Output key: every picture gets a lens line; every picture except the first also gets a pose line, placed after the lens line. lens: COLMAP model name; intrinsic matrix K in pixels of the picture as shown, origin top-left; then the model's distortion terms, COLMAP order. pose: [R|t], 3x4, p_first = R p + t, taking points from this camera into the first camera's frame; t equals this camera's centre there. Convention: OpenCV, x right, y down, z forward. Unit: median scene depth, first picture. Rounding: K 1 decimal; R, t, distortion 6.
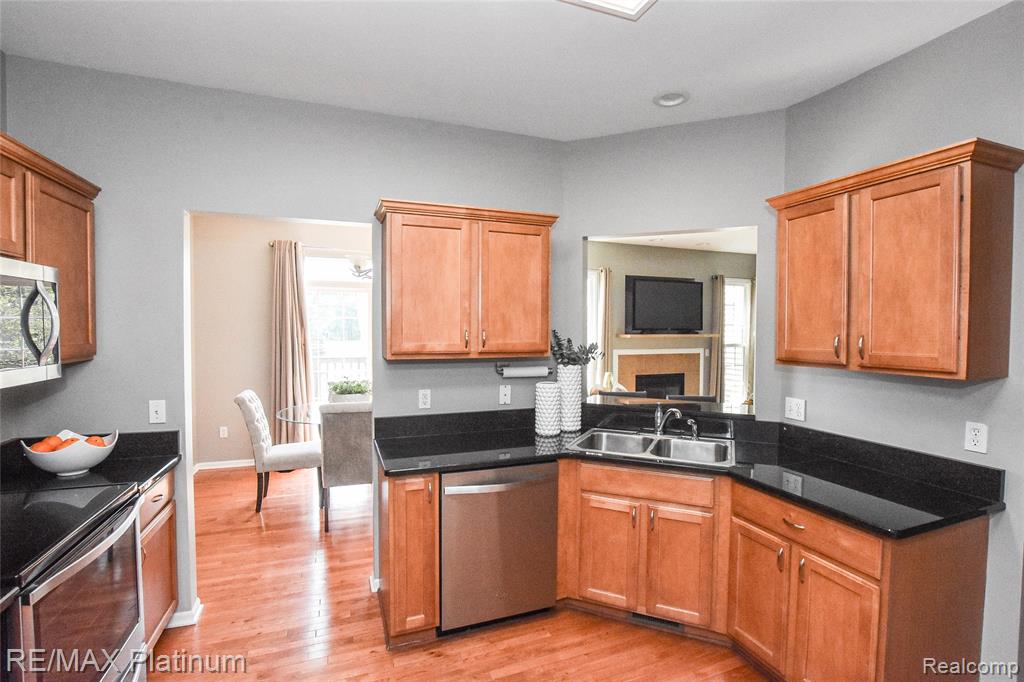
lens RADIAL K [[473.1, 0, 514.9], [0, 473.1, 344.7], [0, 0, 1]] dist [-0.028889, 0.000390]
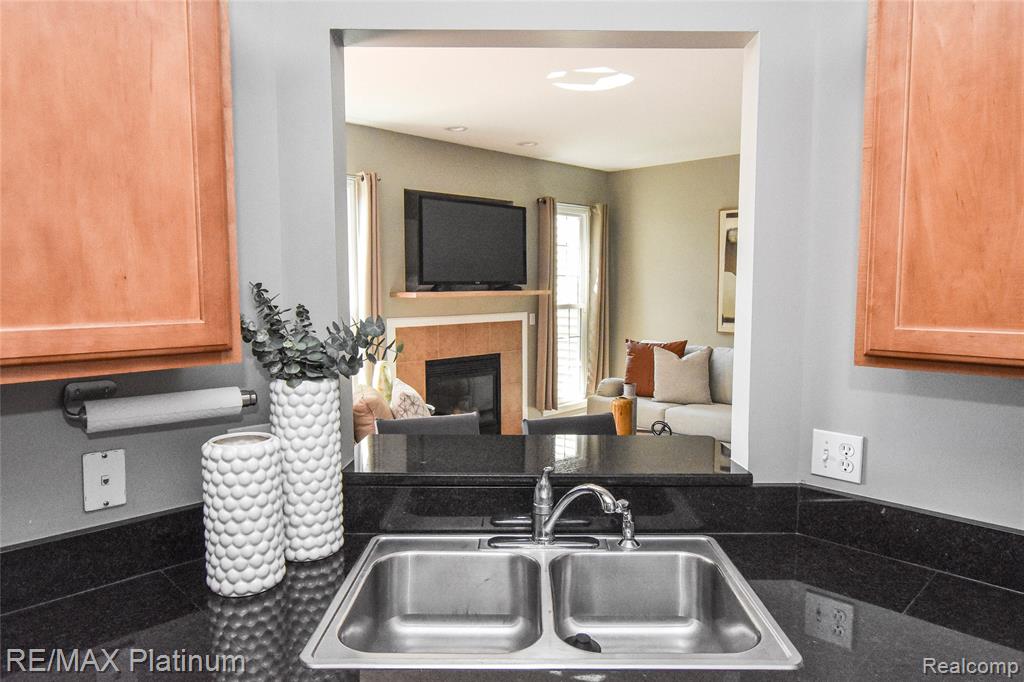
lens RADIAL K [[633.7, 0, 518.4], [0, 633.7, 343.1], [0, 0, 1]] dist [0.005211, 0.003218]
pose [[0.907333, -0.043688, 0.418137, 0.060078], [0.018677, 0.997793, 0.063726, -0.012906], [-0.419998, -0.050011, 0.906146, 0.479796]]
